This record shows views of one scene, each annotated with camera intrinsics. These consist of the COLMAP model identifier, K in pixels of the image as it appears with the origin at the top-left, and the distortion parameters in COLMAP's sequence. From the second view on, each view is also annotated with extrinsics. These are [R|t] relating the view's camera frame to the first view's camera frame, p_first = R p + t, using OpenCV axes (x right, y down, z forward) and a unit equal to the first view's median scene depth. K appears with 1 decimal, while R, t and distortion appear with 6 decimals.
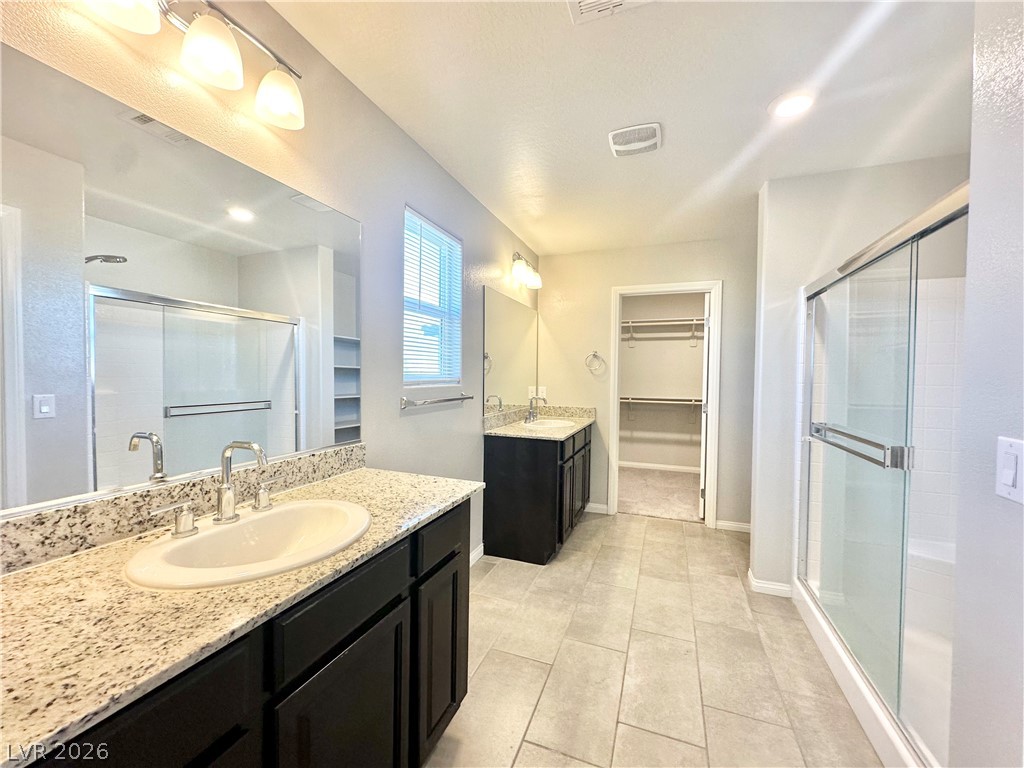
lens RADIAL K [[406.3, 0, 510.8], [0, 406.3, 383.9], [0, 0, 1]] dist [-0.002849, 0.000401]
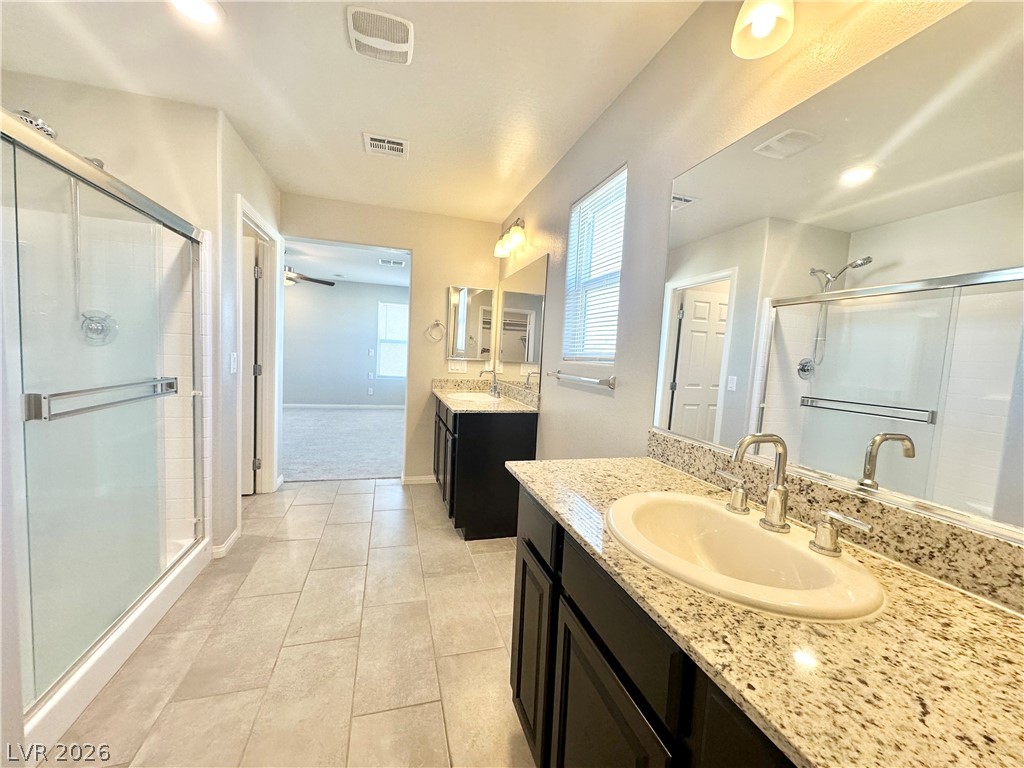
lens RADIAL K [[406.3, 0, 510.8], [0, 406.3, 383.9], [0, 0, 1]] dist [-0.002849, 0.000401]
pose [[-0.789472, -0.006515, -0.613751, 0.611583], [-0.074972, 0.993480, 0.085891, -0.017646], [0.609190, 0.113823, -0.784813, 1.924215]]
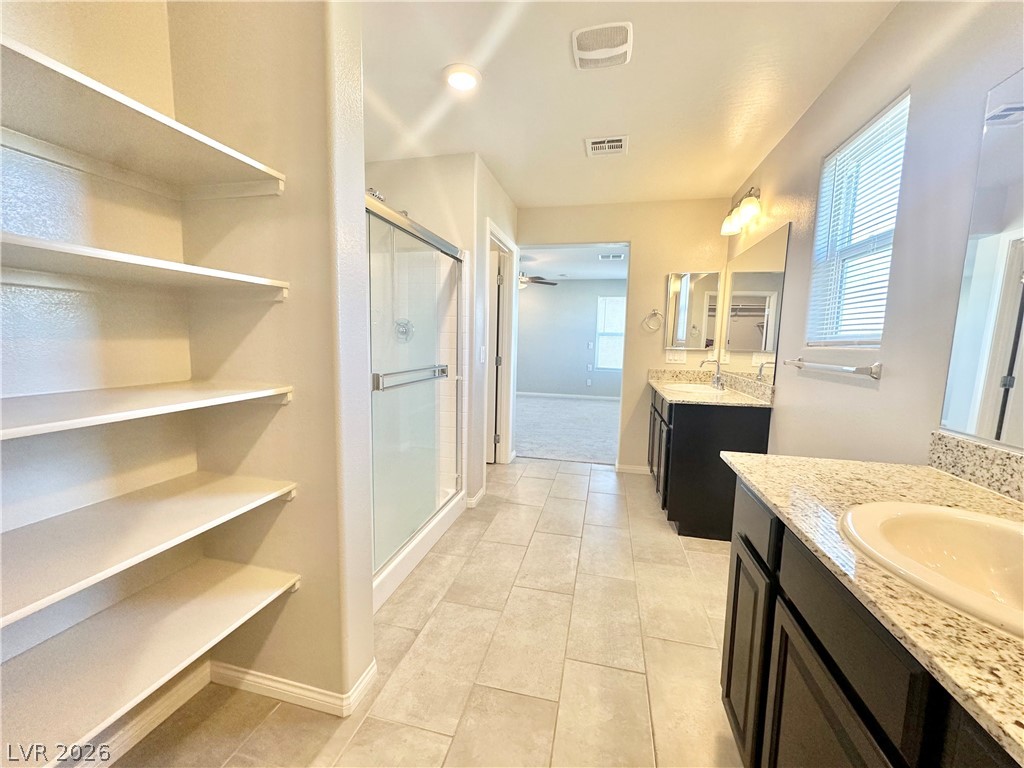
lens RADIAL K [[406.3, 0, 510.8], [0, 406.3, 383.9], [0, 0, 1]] dist [-0.002849, 0.000401]
pose [[-0.990470, -0.018645, -0.136458, 0.622750], [-0.036749, 0.990650, 0.131381, -0.008065], [0.132732, 0.135144, -0.981895, 1.978877]]
